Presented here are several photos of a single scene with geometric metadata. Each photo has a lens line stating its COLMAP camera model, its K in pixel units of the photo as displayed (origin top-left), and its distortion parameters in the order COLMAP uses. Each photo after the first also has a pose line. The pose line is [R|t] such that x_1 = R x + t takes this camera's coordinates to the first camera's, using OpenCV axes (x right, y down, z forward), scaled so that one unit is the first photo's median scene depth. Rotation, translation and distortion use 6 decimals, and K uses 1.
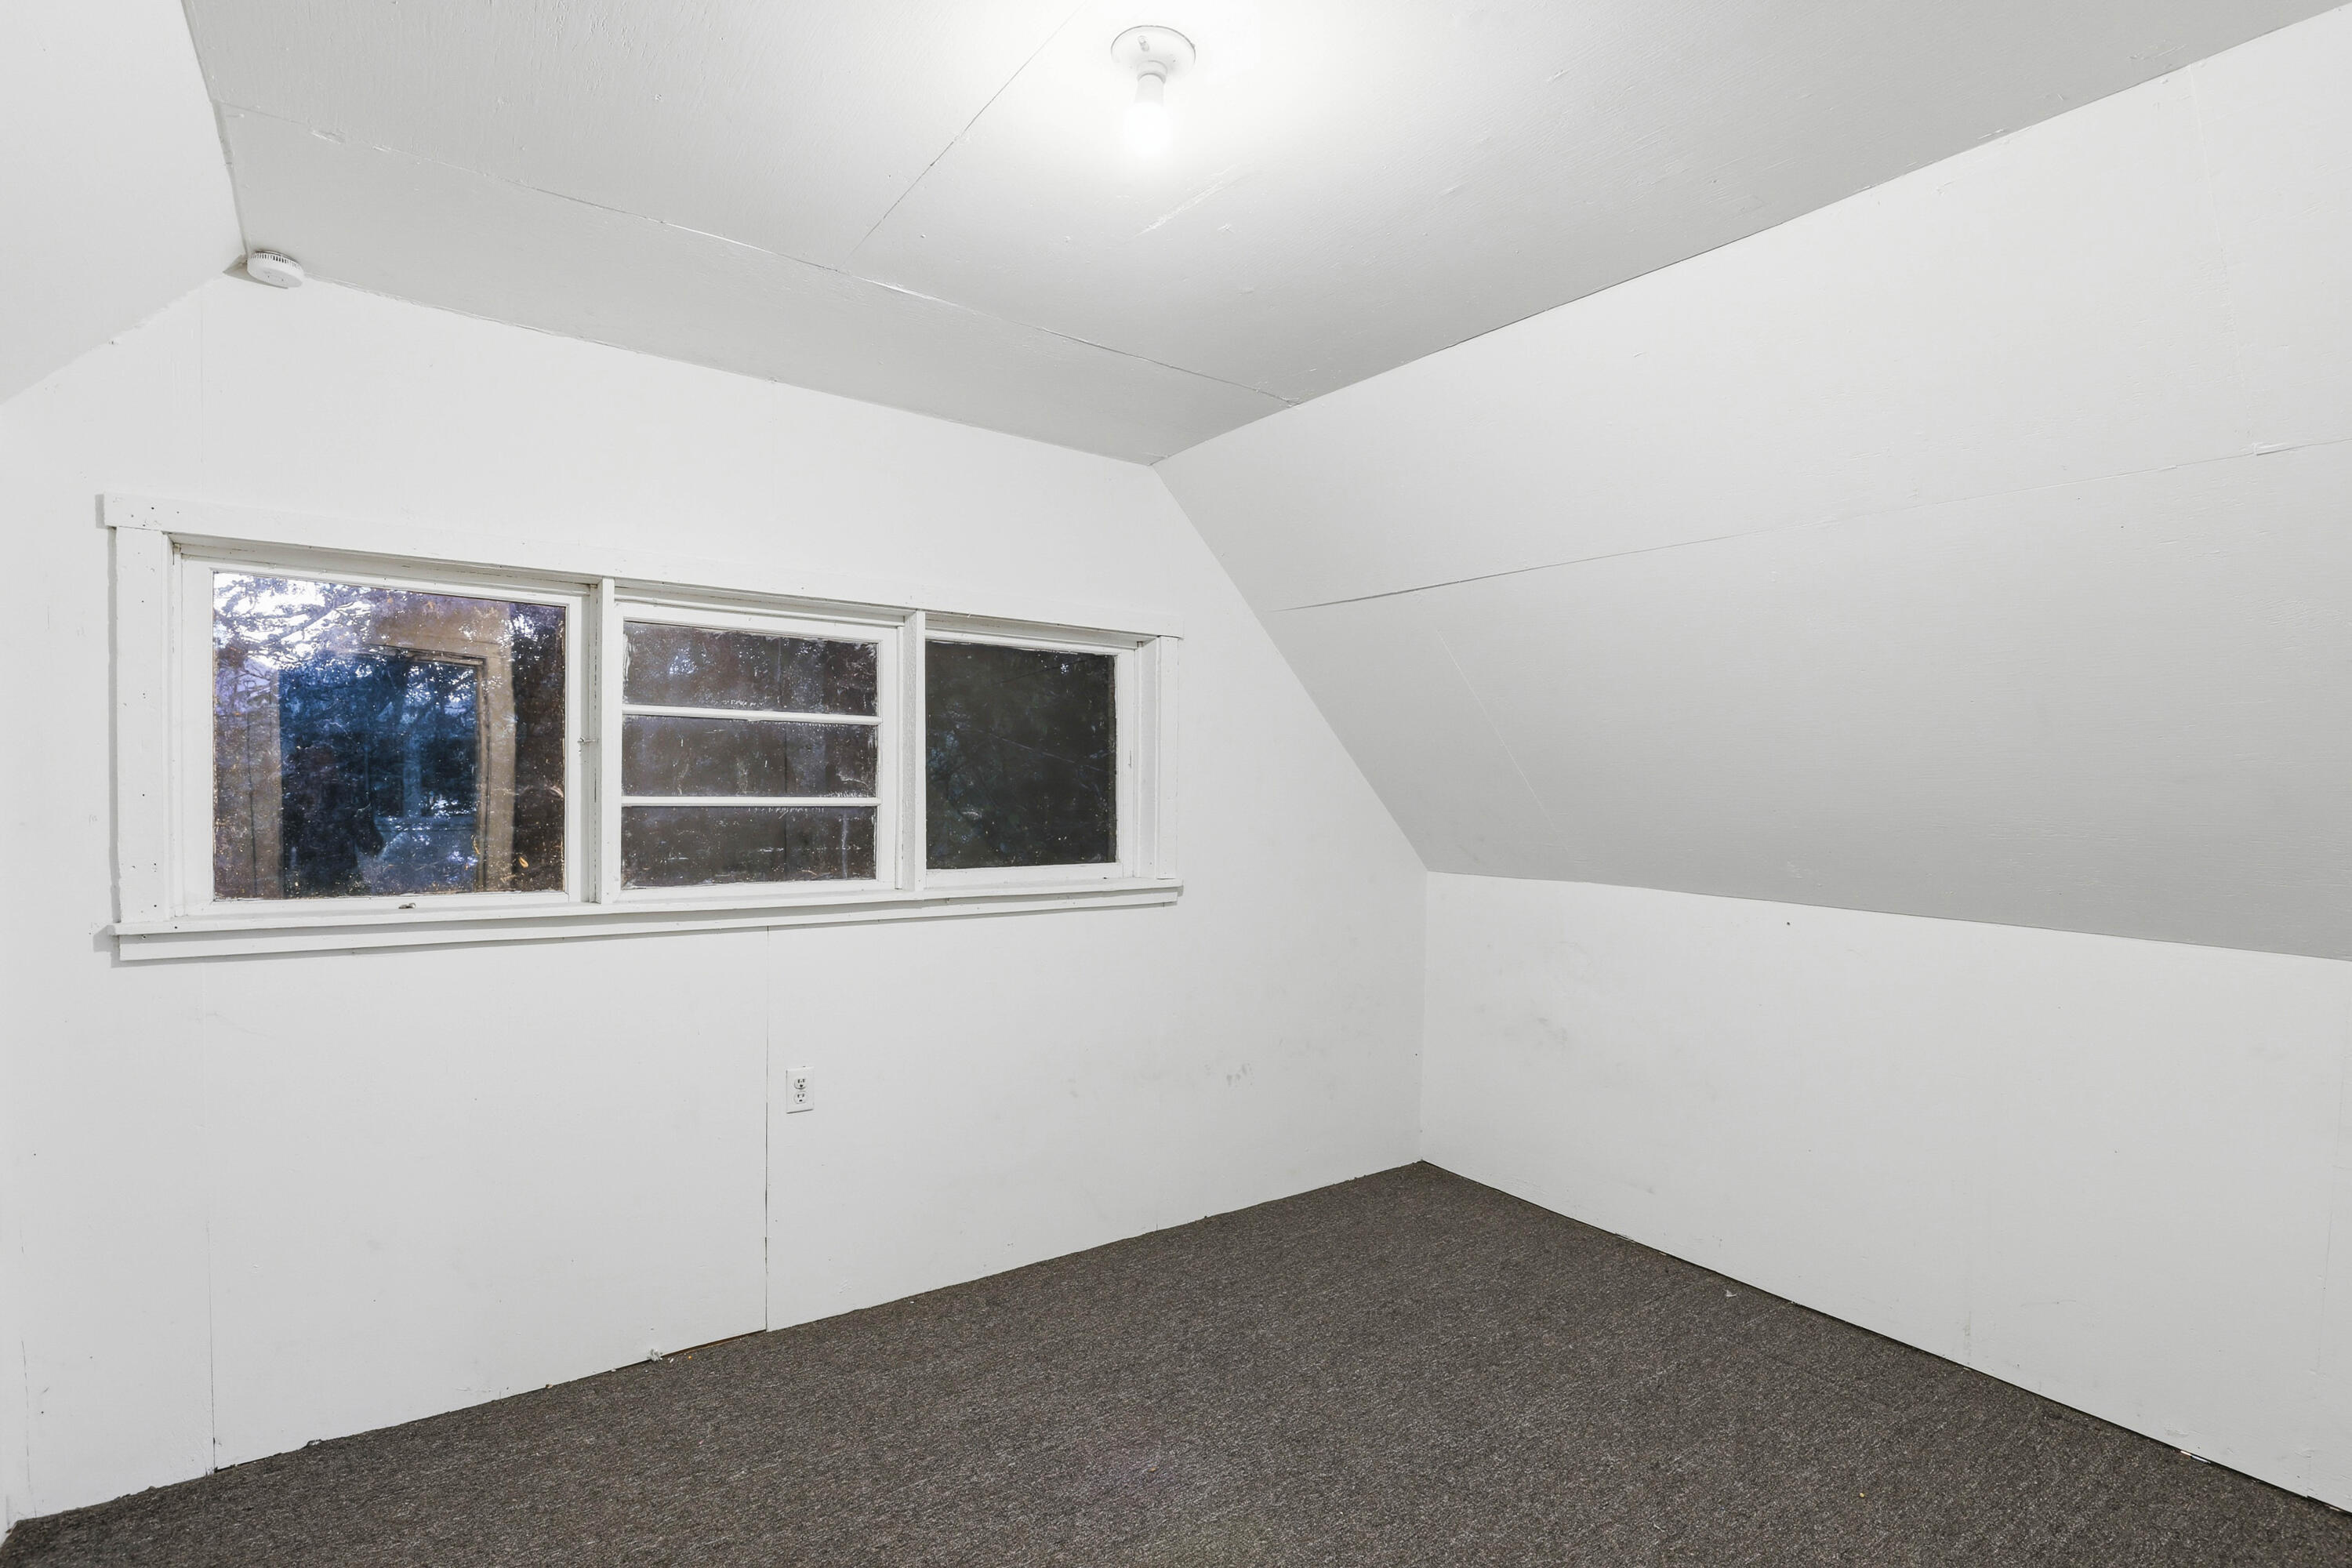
lens RADIAL K [[1124.5, 0, 1153.6], [0, 1124.5, 795.6], [0, 0, 1]] dist [-0.029657, 0.000121]
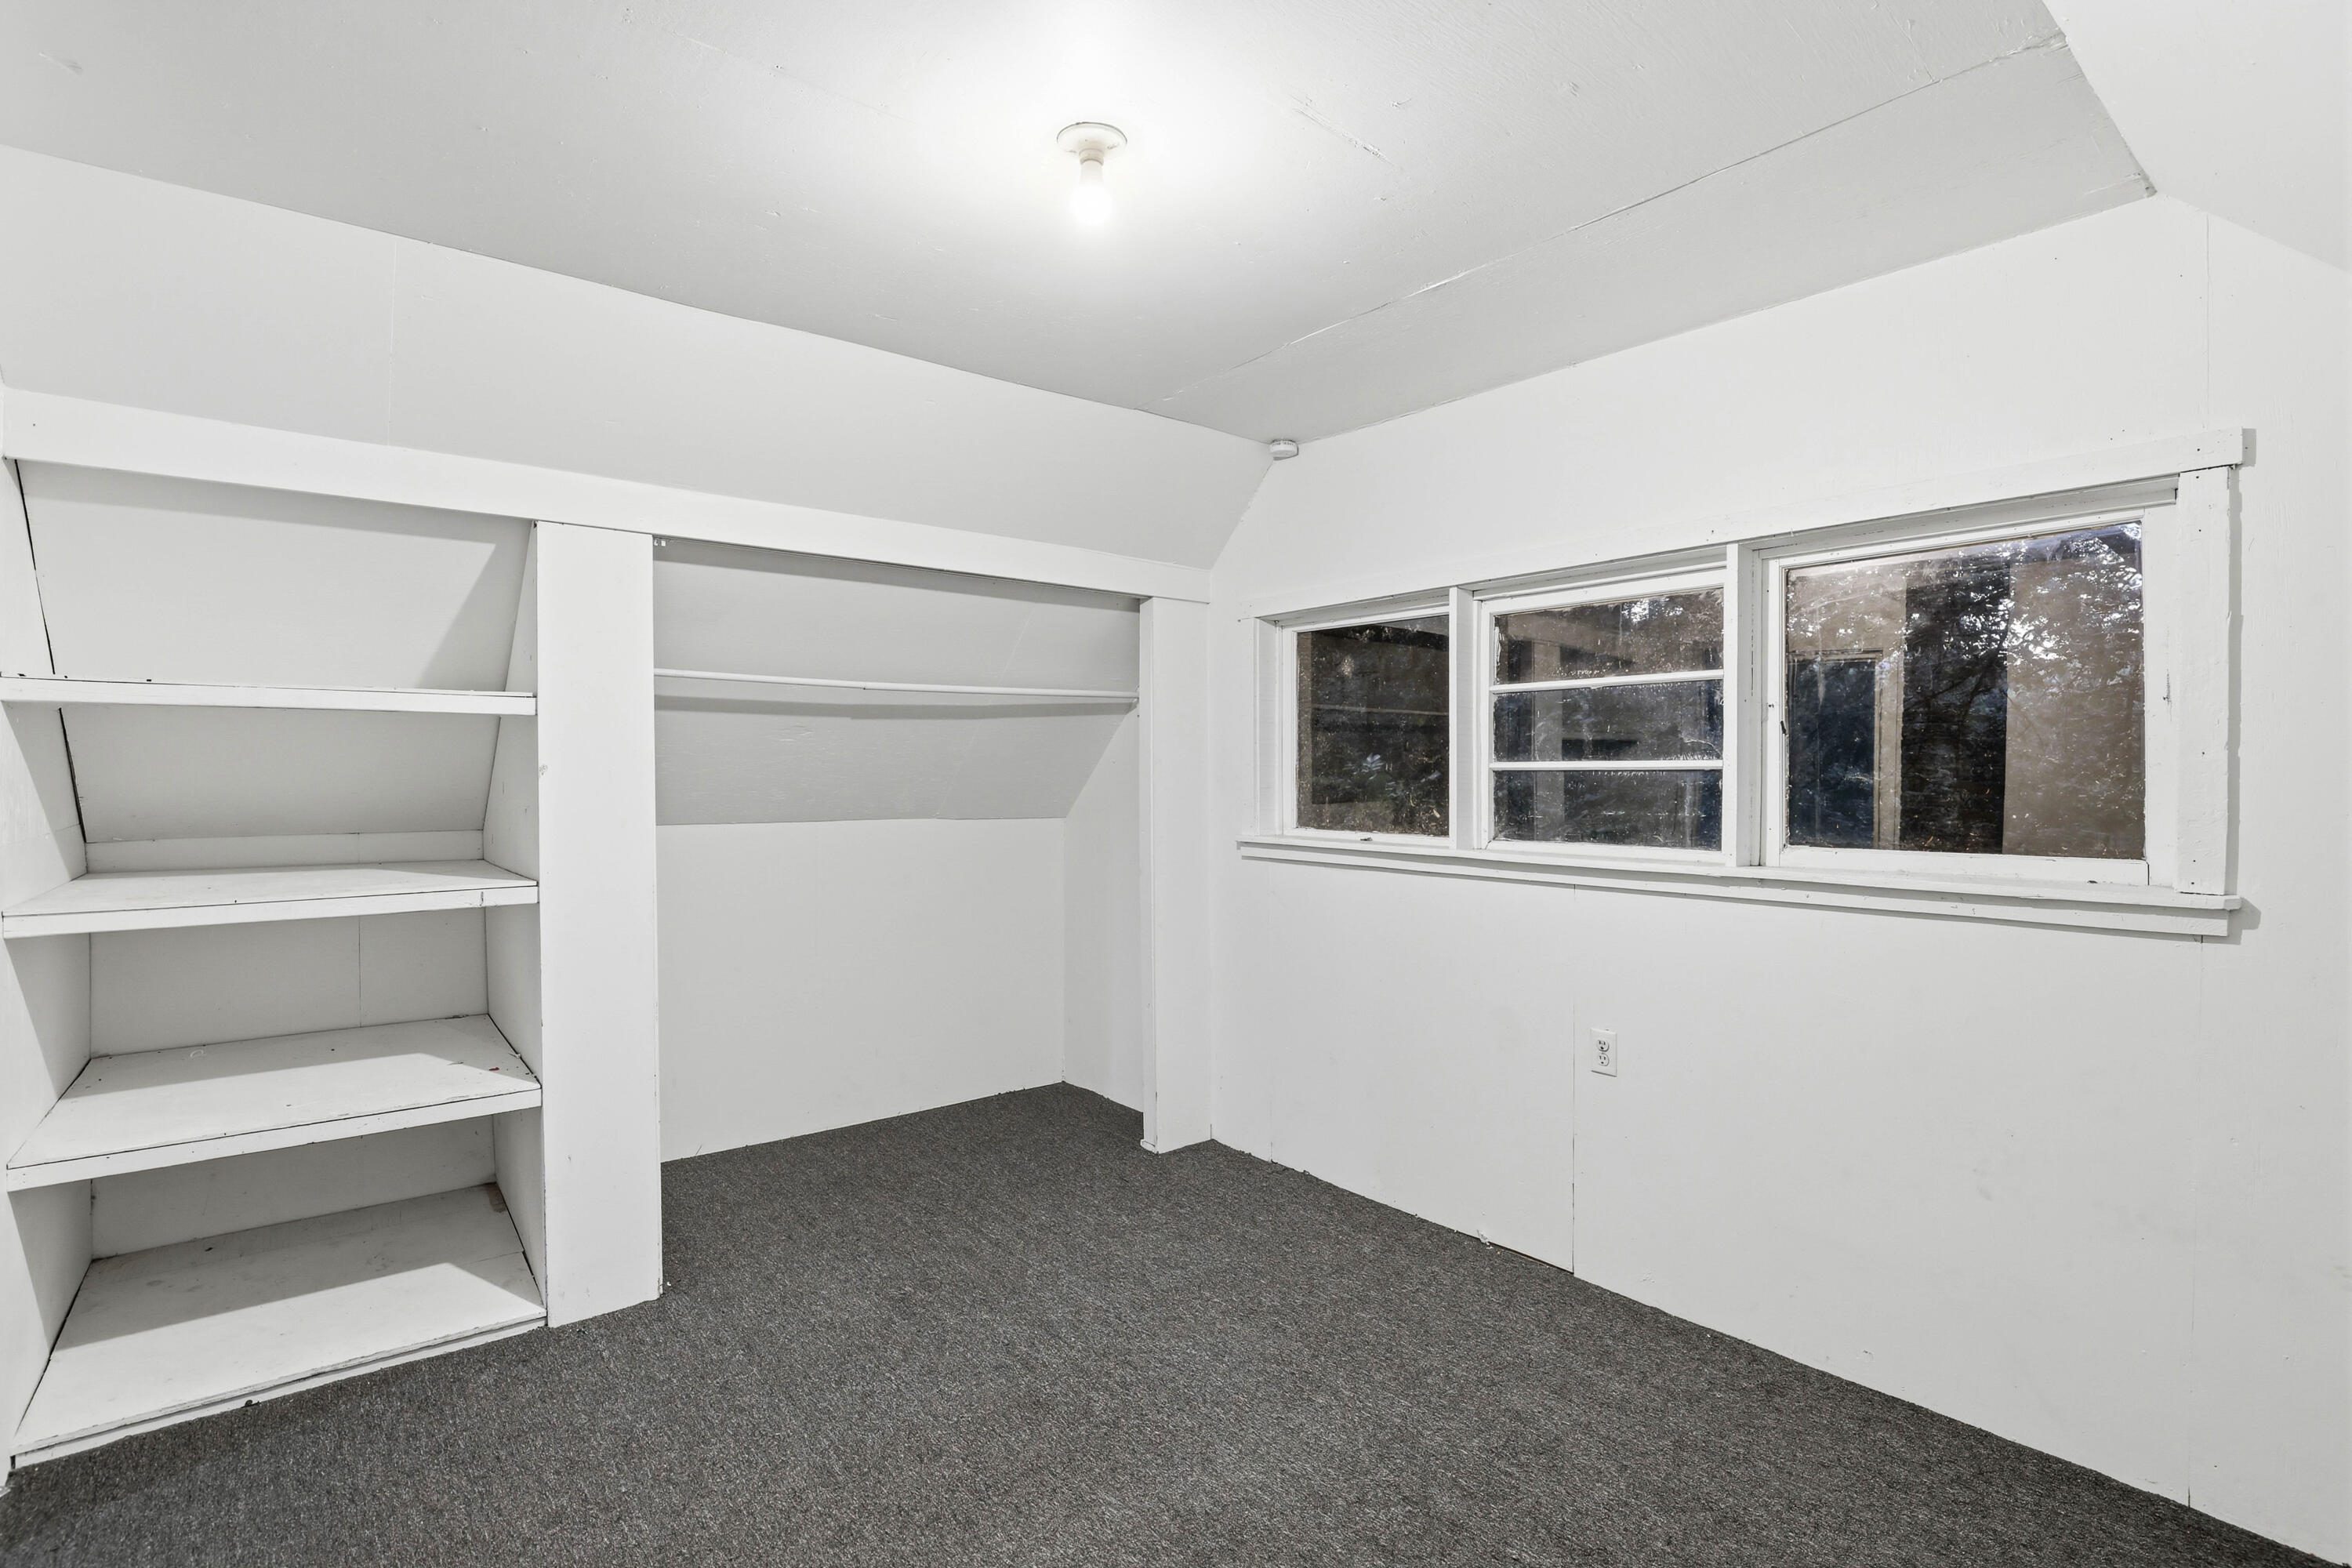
lens RADIAL K [[1112.1, 0, 1174.8], [0, 1112.1, 743.3], [0, 0, 1]] dist [-0.001896, -0.000170]
pose [[0.090549, -0.029161, -0.995465, 0.617651], [0.009660, 0.999550, -0.028402, 0.010061], [0.995845, -0.007044, 0.090790, 0.501763]]
